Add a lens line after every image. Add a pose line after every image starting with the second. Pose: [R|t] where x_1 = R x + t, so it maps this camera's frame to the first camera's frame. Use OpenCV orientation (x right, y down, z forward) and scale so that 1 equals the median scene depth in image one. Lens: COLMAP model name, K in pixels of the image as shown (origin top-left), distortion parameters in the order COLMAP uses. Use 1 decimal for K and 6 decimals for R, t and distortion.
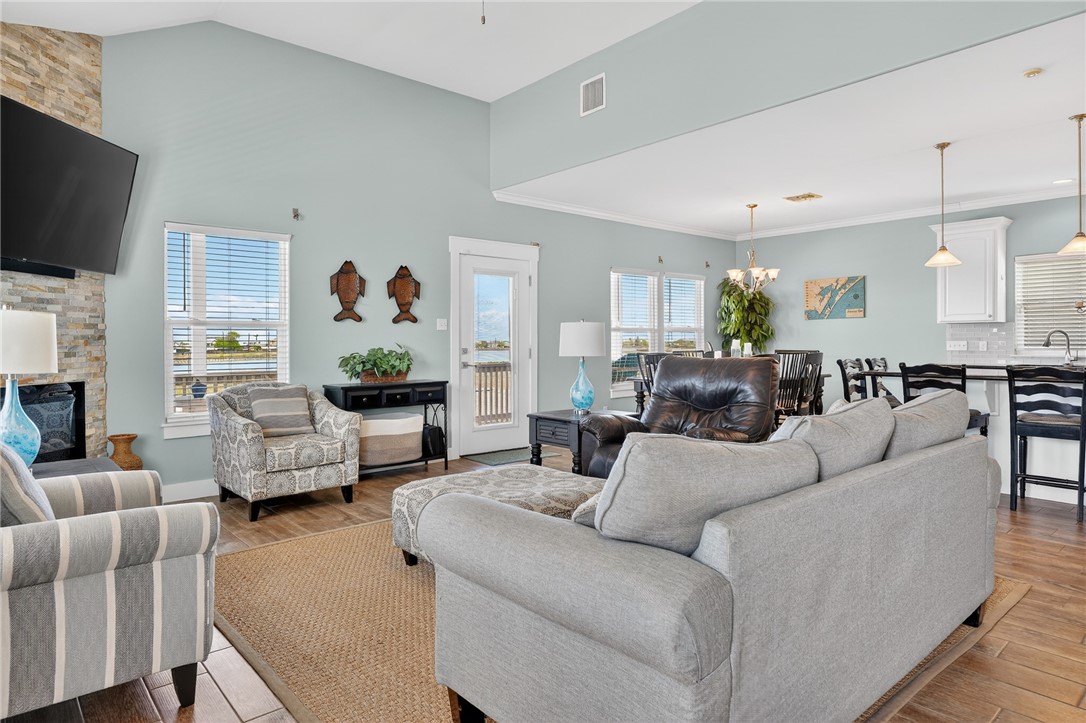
lens RADIAL K [[634.5, 0, 544.3], [0, 634.5, 338.7], [0, 0, 1]] dist [0.001562, 0.000445]
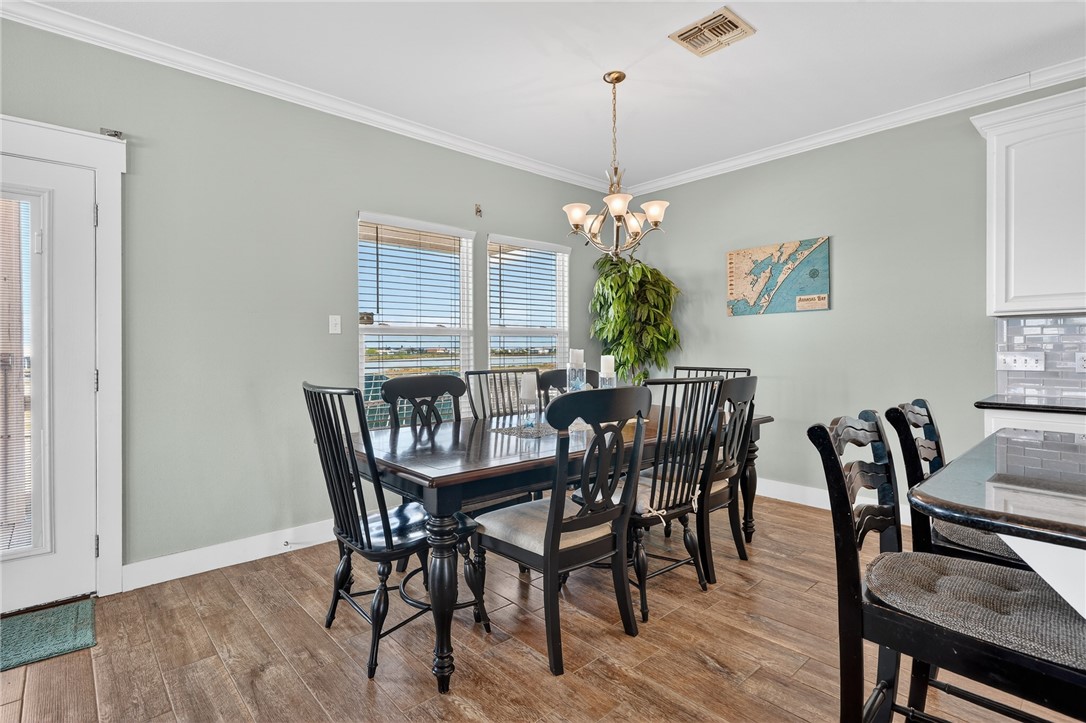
lens RADIAL K [[538.0, 0, 531.3], [0, 538.0, 345.2], [0, 0, 1]] dist [-0.000378, 0.000006]
pose [[0.999857, 0.001137, 0.016849, 0.229183], [-0.001104, 0.999997, -0.001986, -0.000345], [-0.016851, 0.001967, 0.999856, 0.522208]]
